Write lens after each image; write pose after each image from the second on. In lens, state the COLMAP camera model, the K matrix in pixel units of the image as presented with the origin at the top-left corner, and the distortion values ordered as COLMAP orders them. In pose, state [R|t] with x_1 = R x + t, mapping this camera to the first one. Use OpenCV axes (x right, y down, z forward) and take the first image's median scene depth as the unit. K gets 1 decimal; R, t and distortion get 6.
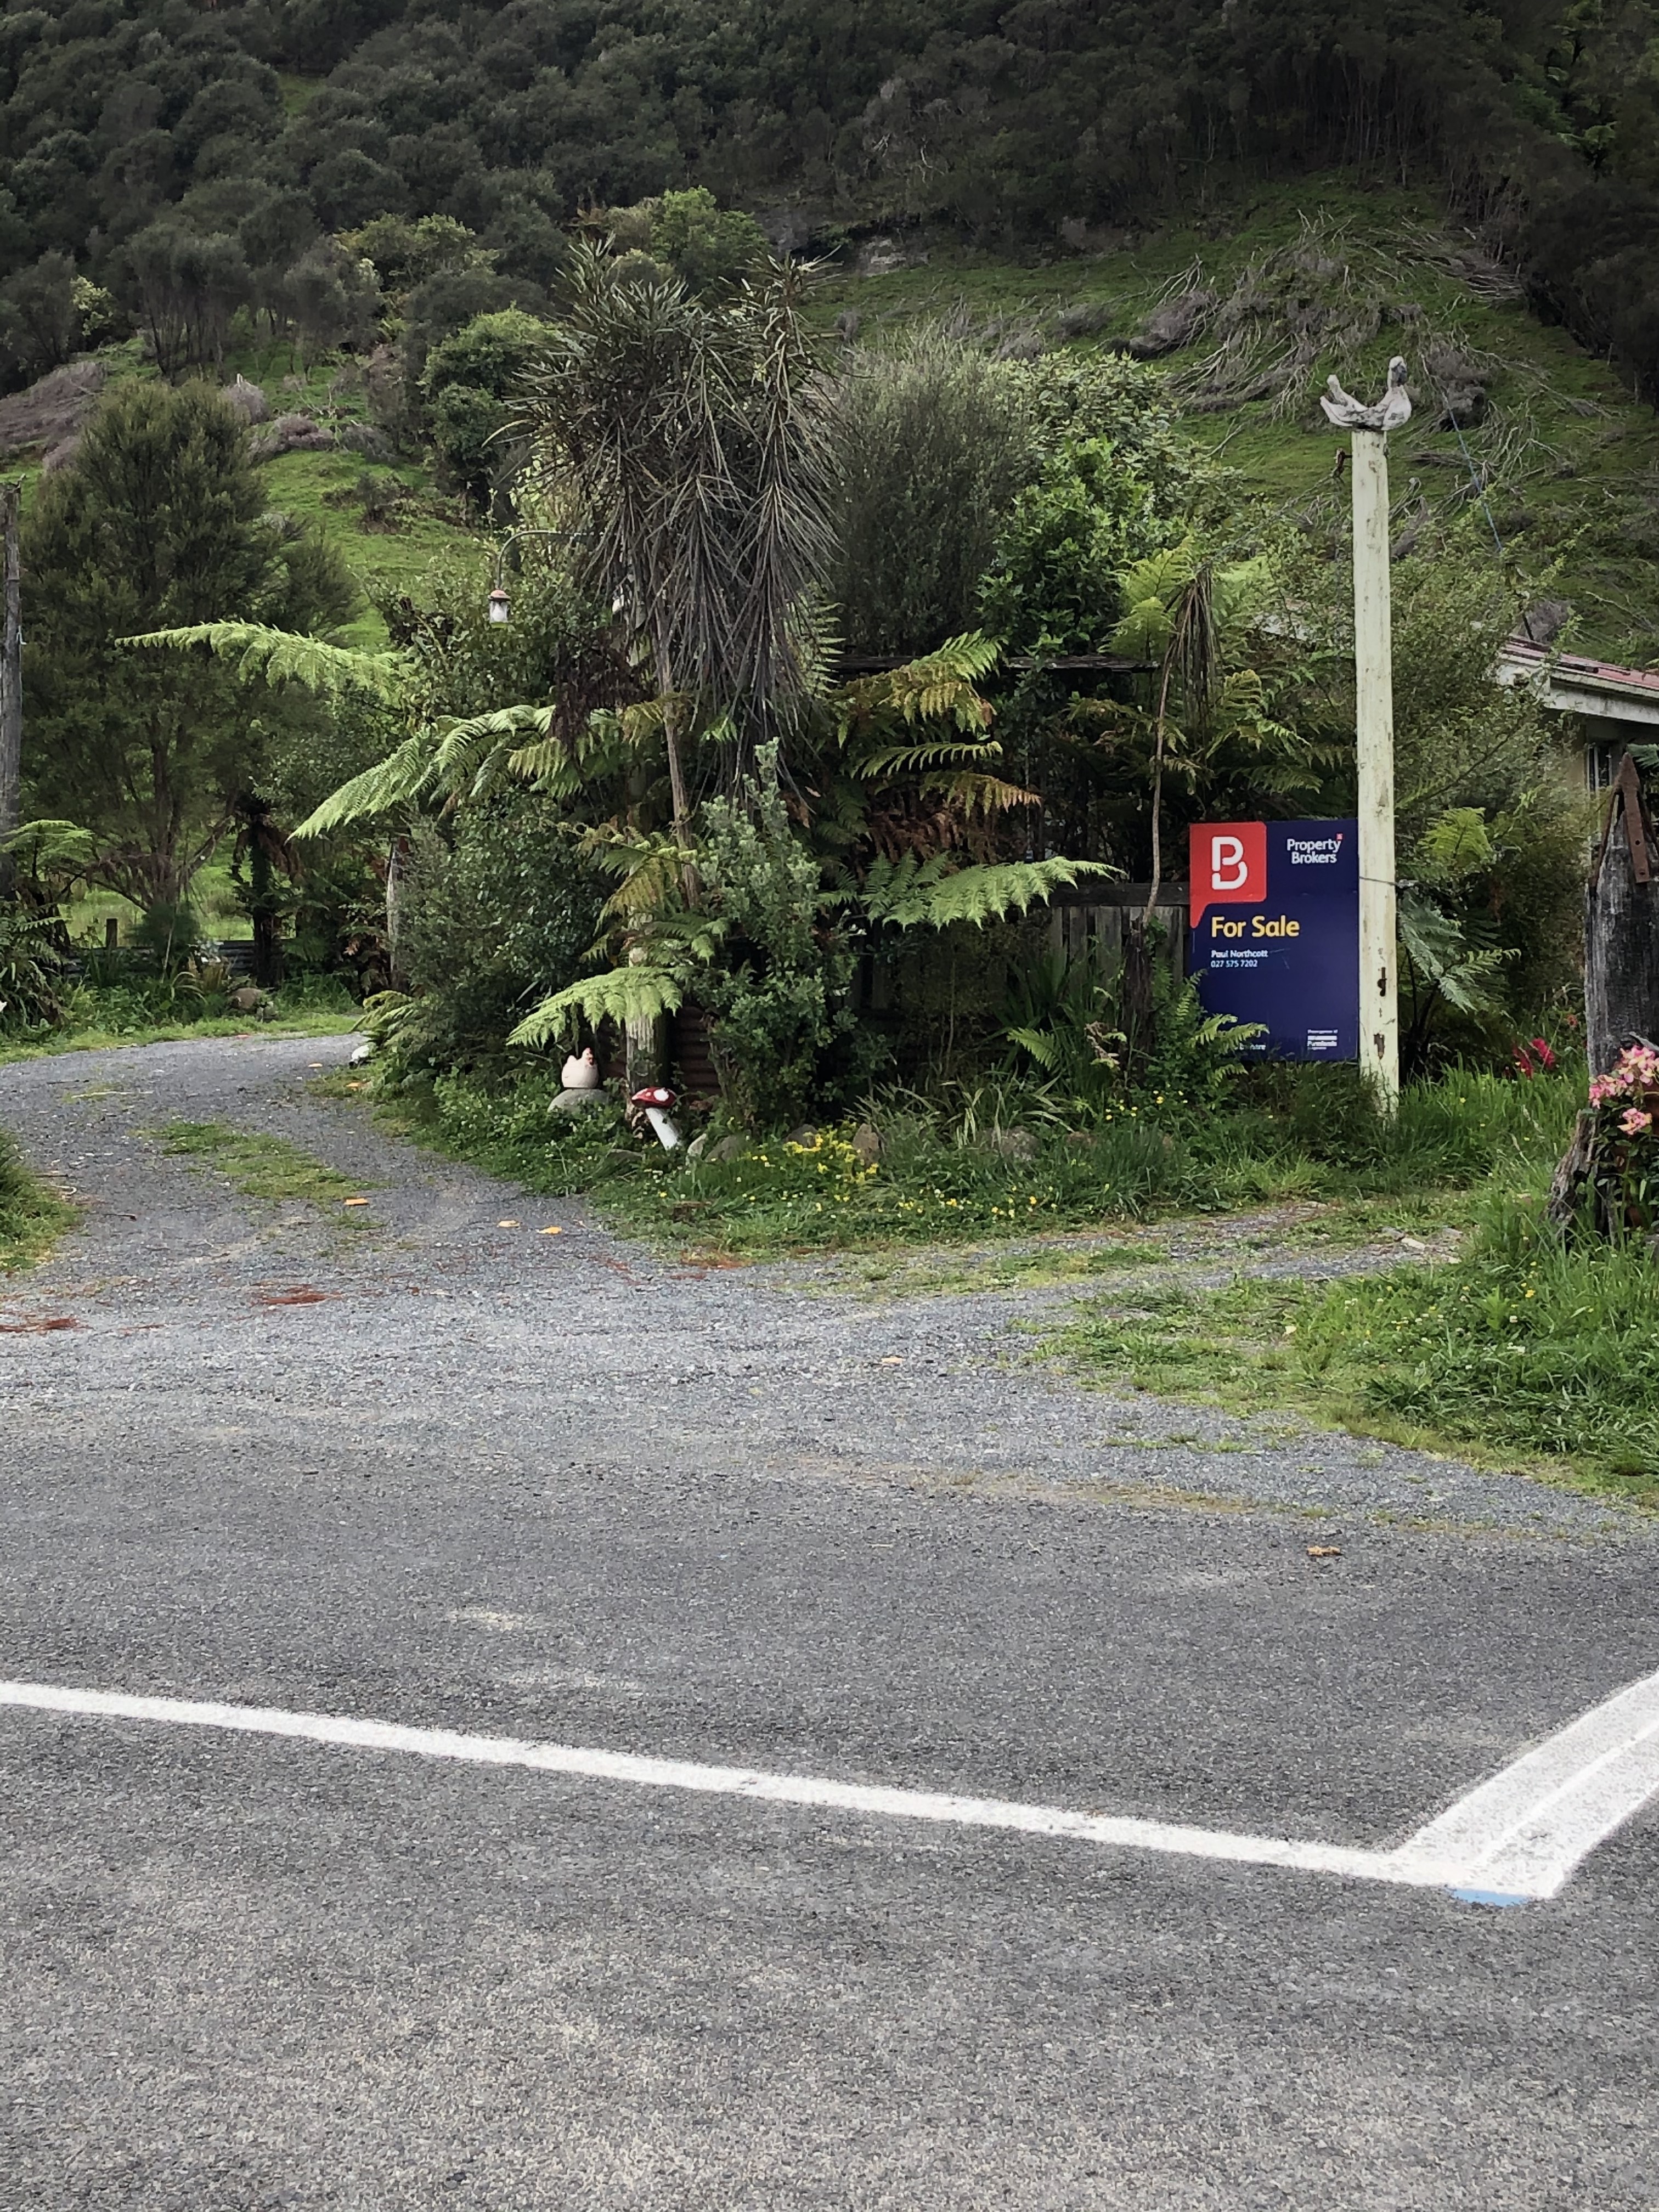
lens RADIAL K [[3407.4, 0, 829.6], [0, 3407.4, 1107.3], [0, 0, 1]] dist [-0.008792, 0.000000]
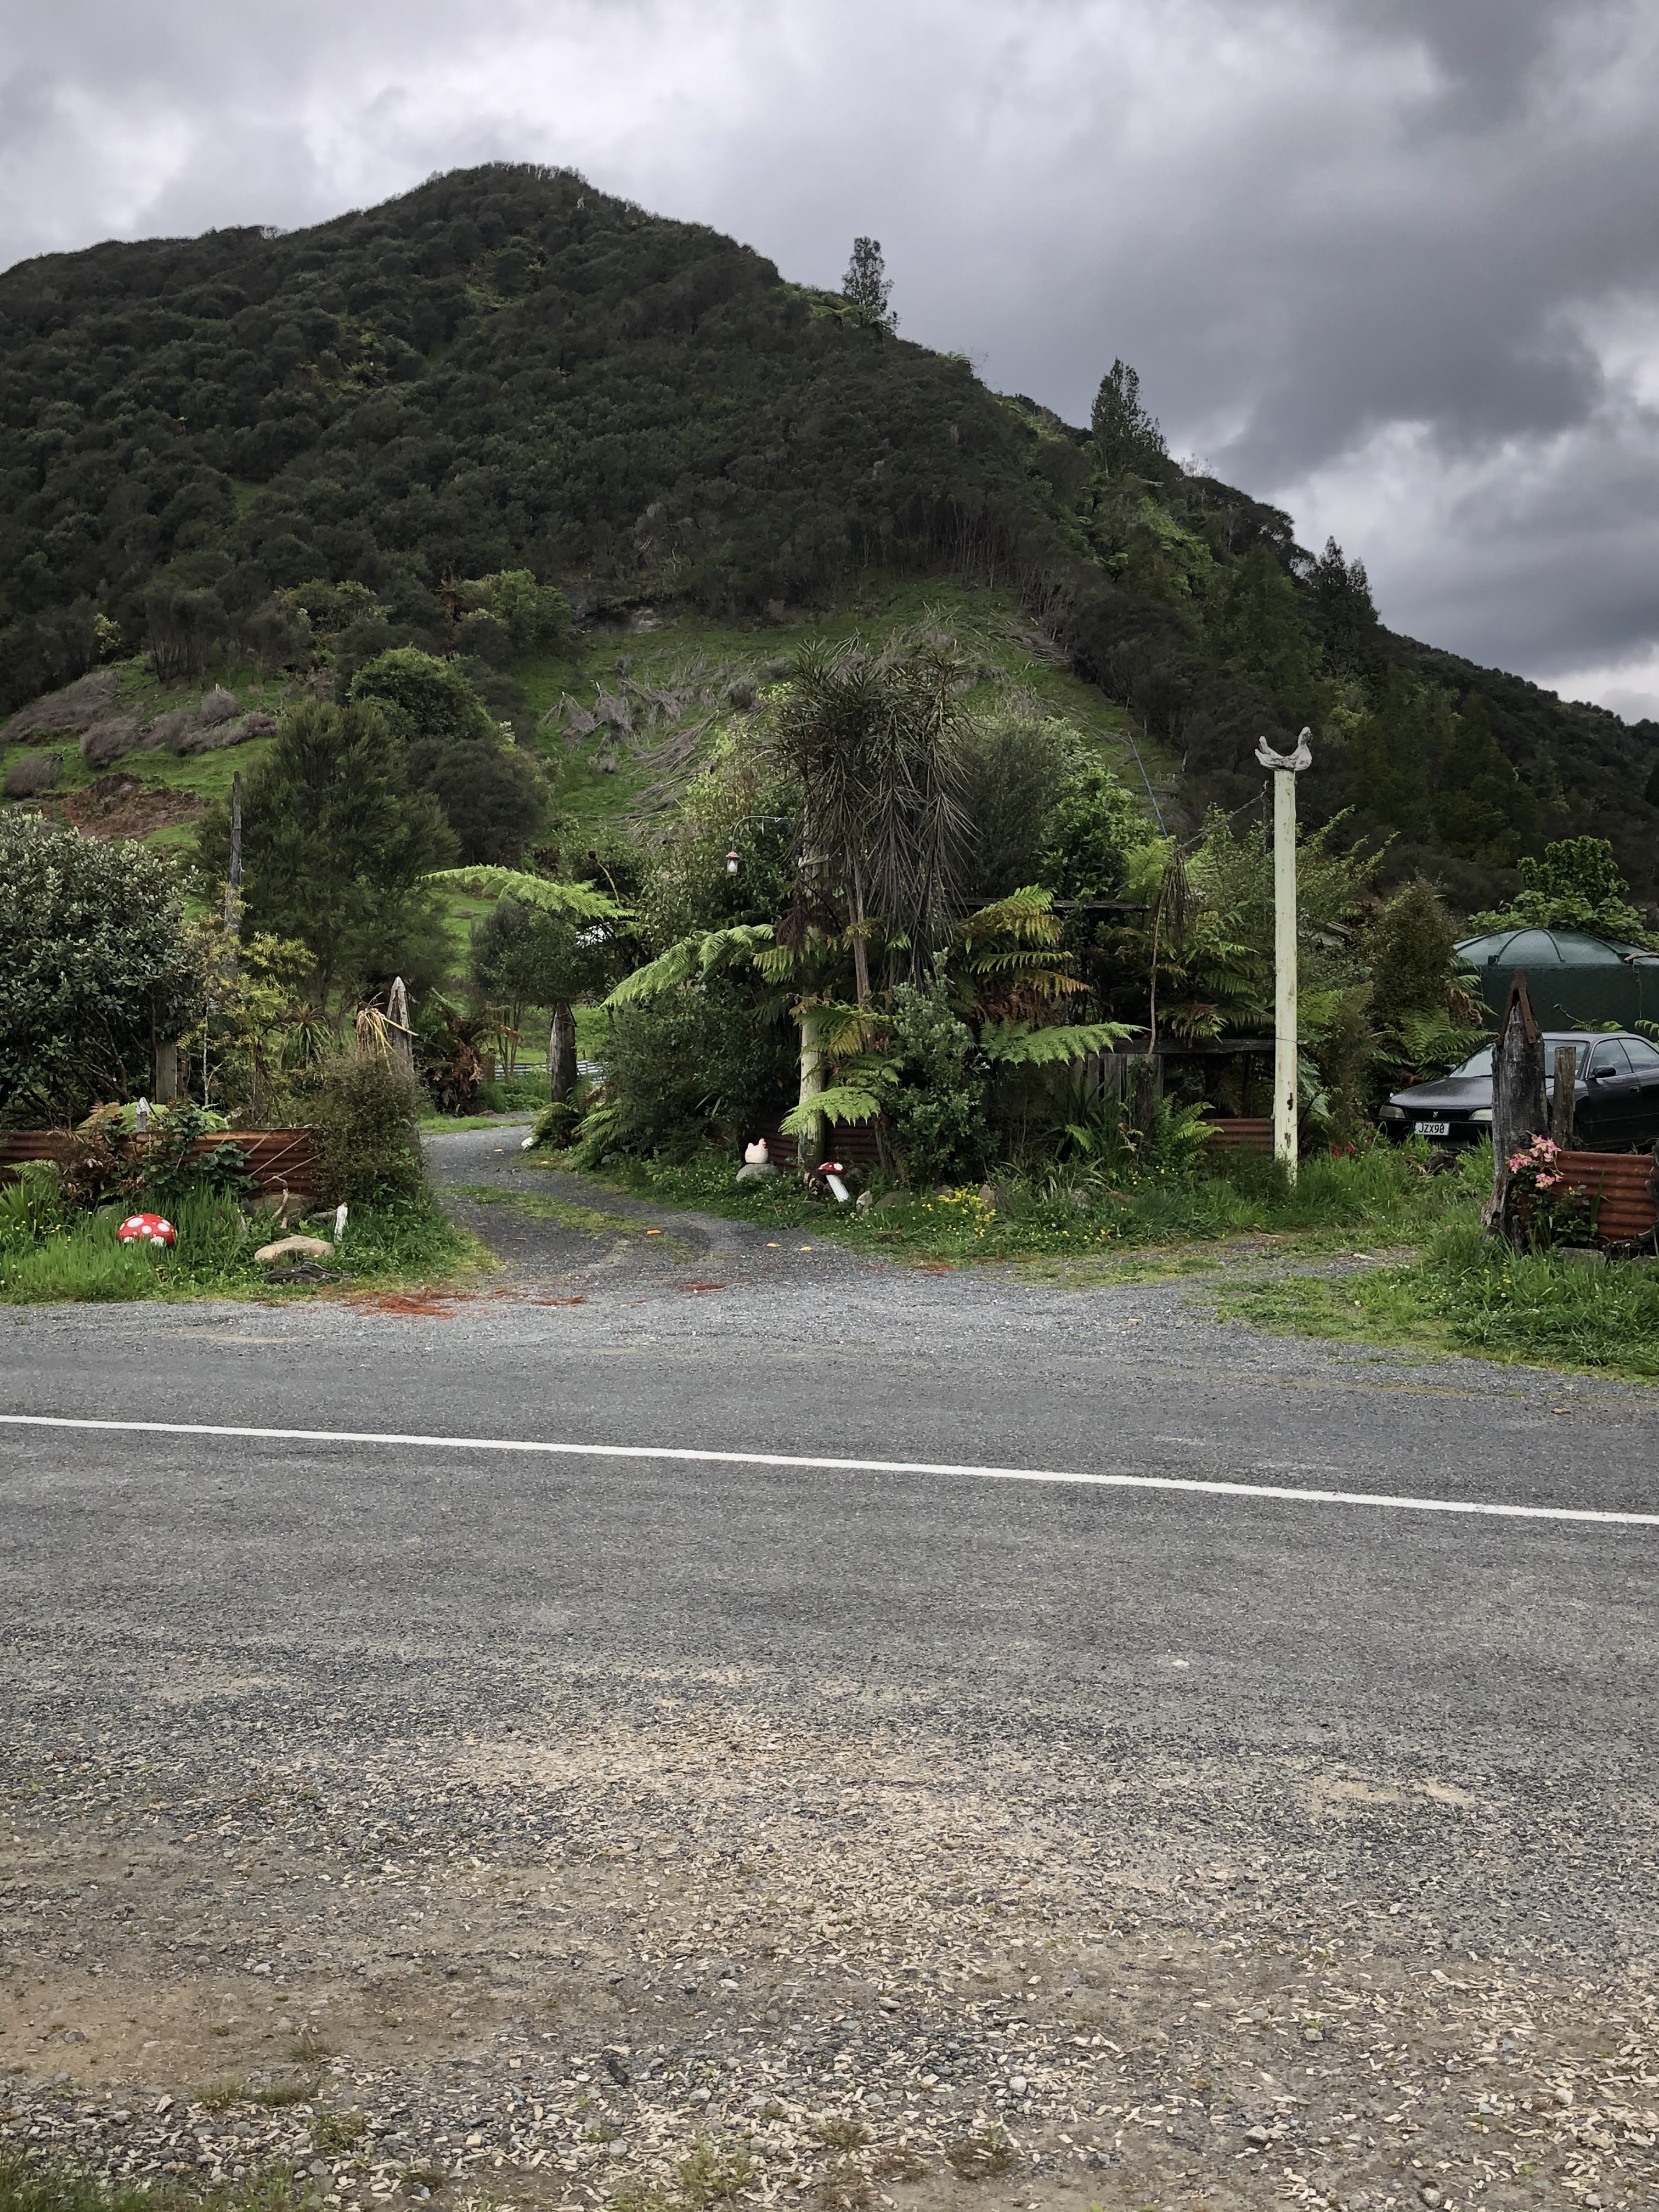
lens RADIAL K [[2325.2, 0, 875.1], [0, 2325.2, 1107.0], [0, 0, 1]] dist [-0.039241, 0.000000]
pose [[0.990484, 0.013061, 0.137004, -0.098059], [-0.007843, 0.999226, -0.038557, 0.005483], [-0.137402, 0.037116, 0.989820, -0.044987]]
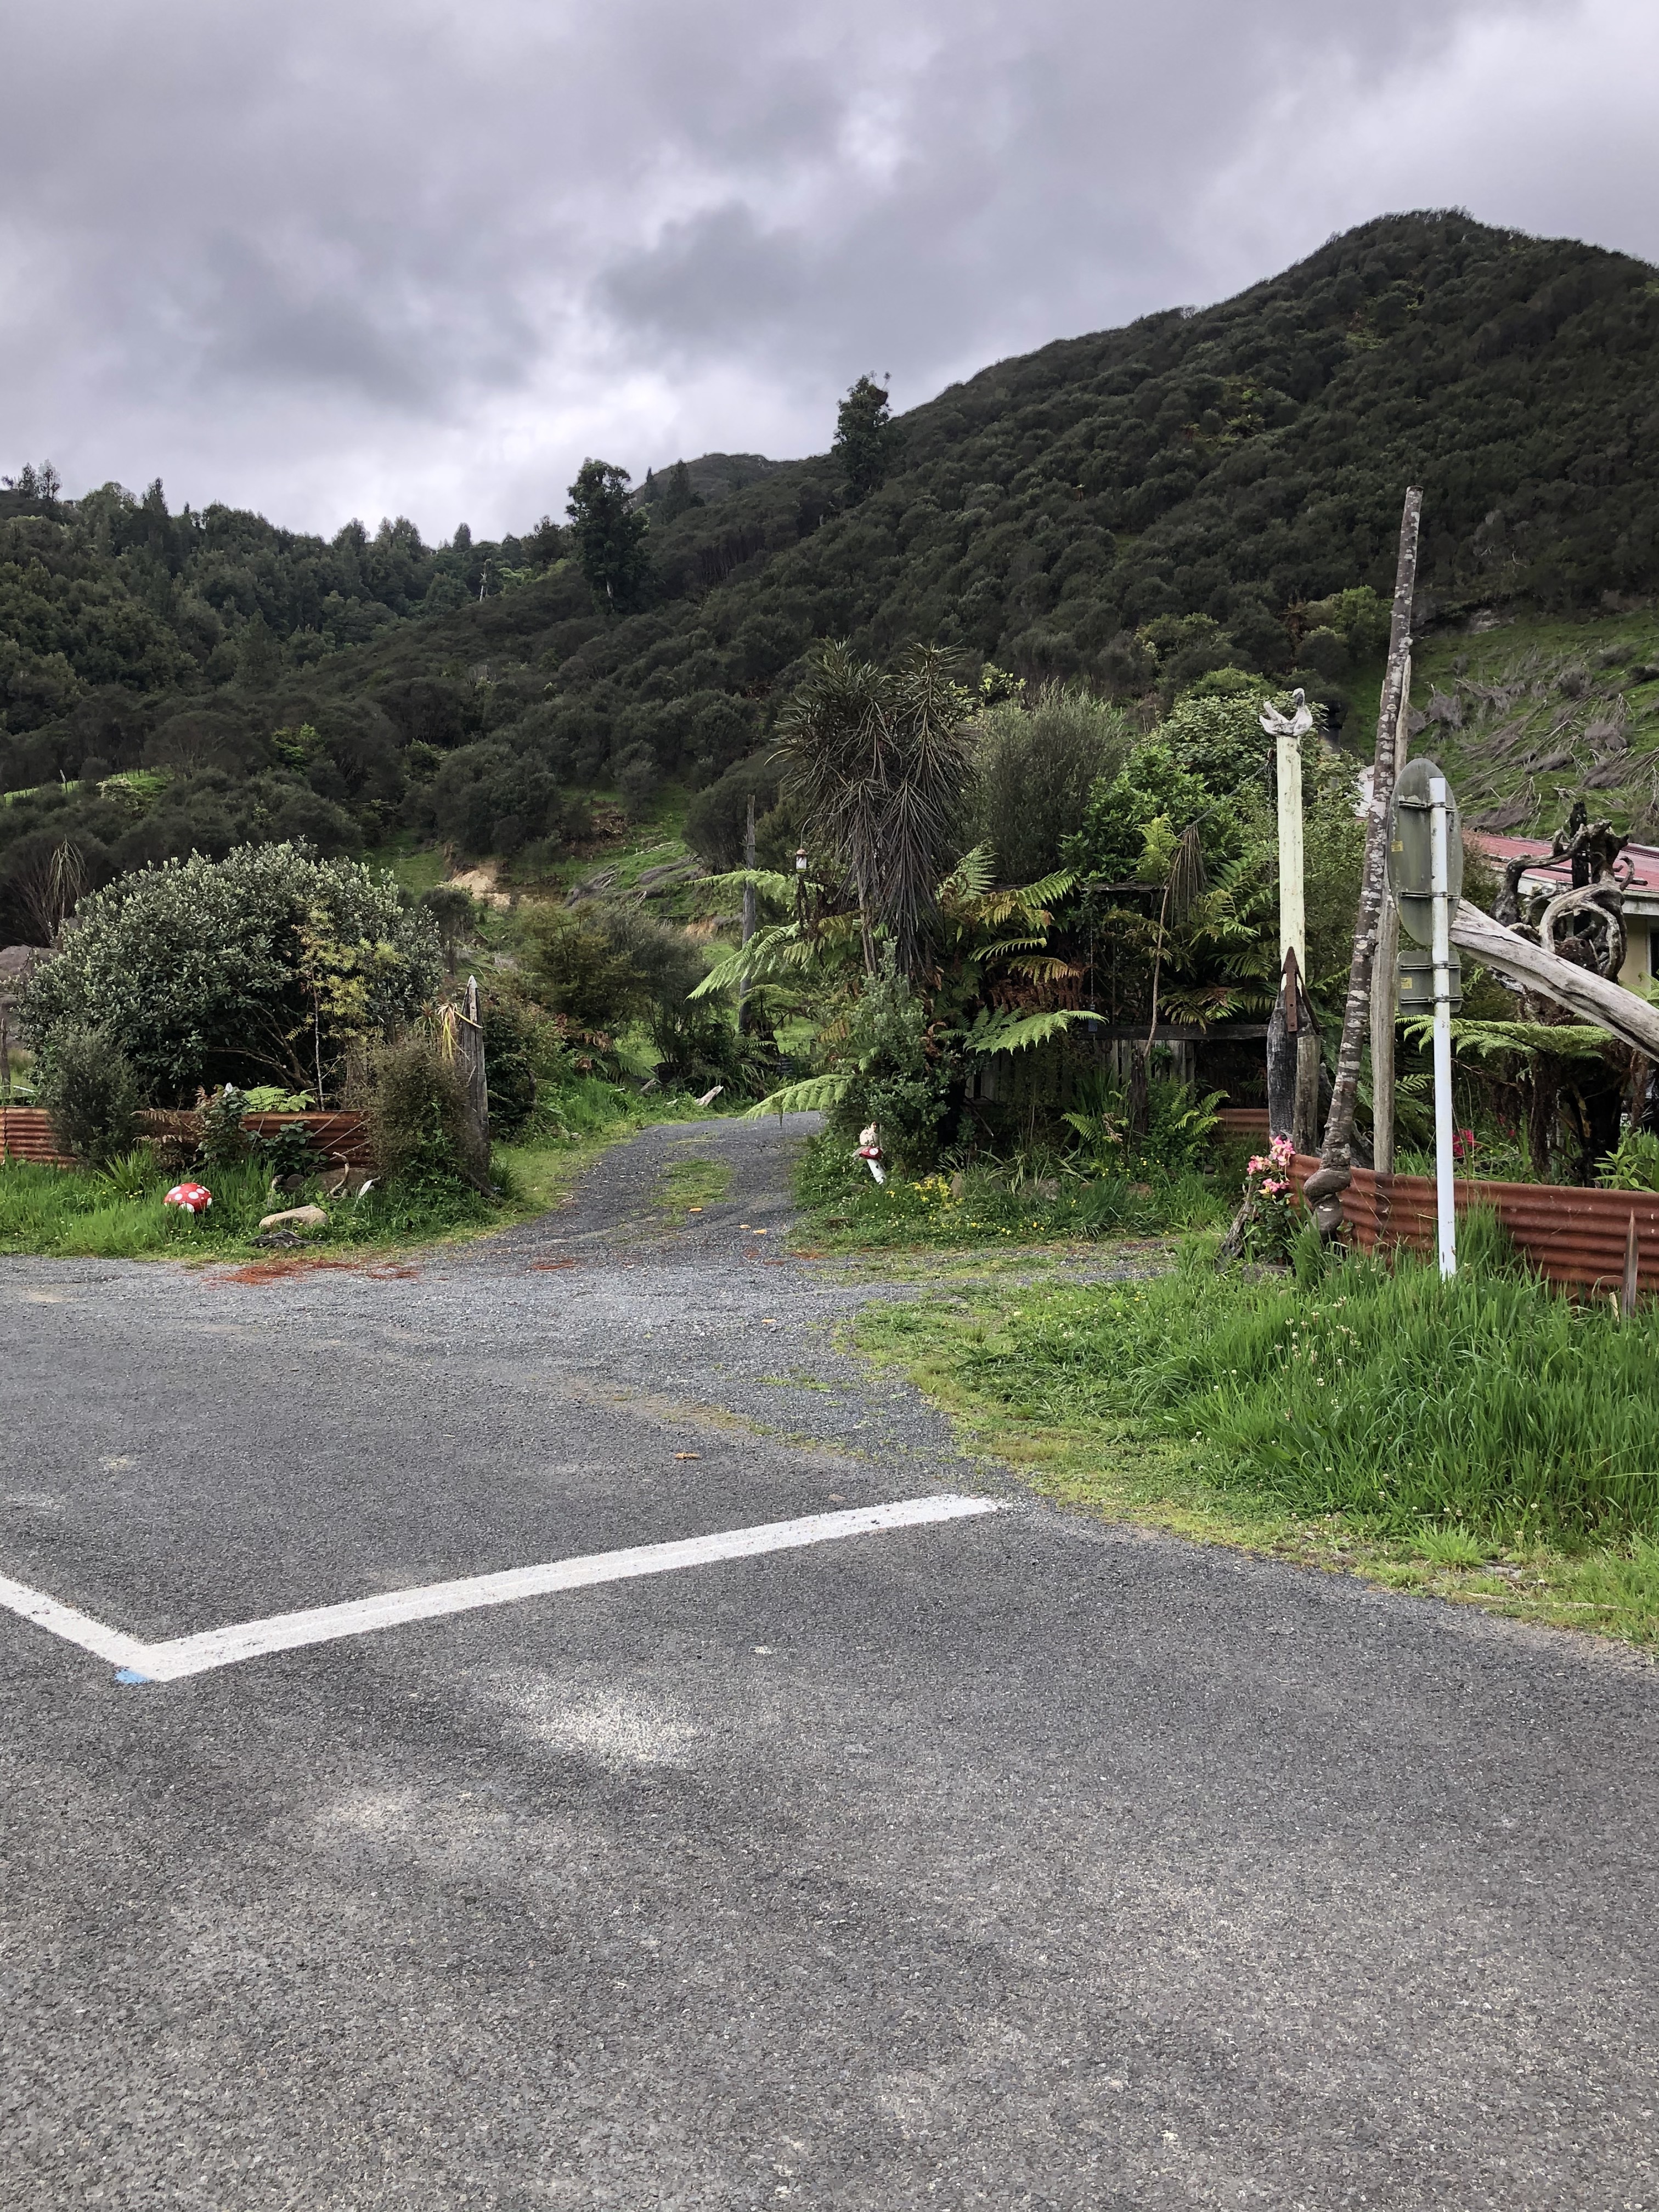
lens RADIAL K [[2028.8, 0, 818.6], [0, 2028.8, 1098.3], [0, 0, 1]] dist [-0.013968, 0.000000]
pose [[0.946651, 0.016391, -0.321844, 0.130096], [-0.023692, 0.999543, -0.018779, -0.005508], [0.321389, 0.025402, 0.946606, 0.029928]]
